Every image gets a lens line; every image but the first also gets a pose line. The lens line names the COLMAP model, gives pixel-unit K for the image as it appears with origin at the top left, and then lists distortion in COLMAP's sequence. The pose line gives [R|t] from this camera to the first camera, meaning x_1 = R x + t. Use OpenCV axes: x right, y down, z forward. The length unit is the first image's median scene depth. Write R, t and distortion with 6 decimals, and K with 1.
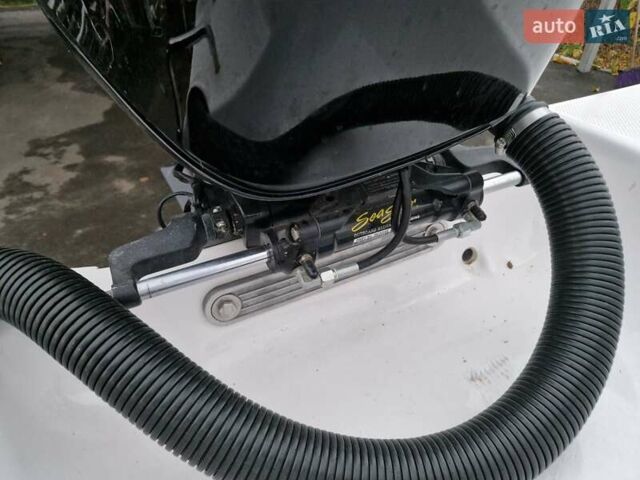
lens RADIAL K [[429.8, 0, 319.1], [0, 429.8, 242.1], [0, 0, 1]] dist [0.065092, -0.054001]
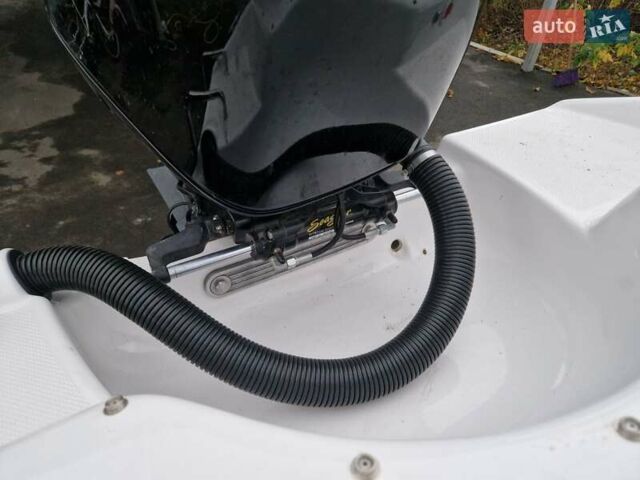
lens RADIAL K [[429.8, 0, 317.2], [0, 429.8, 240.4], [0, 0, 1]] dist [0.065092, -0.054001]
pose [[0.997327, -0.009629, 0.072436, 0.000771], [0.007386, 0.999487, 0.031167, -0.039775], [-0.072699, -0.030549, 0.996886, -0.469189]]
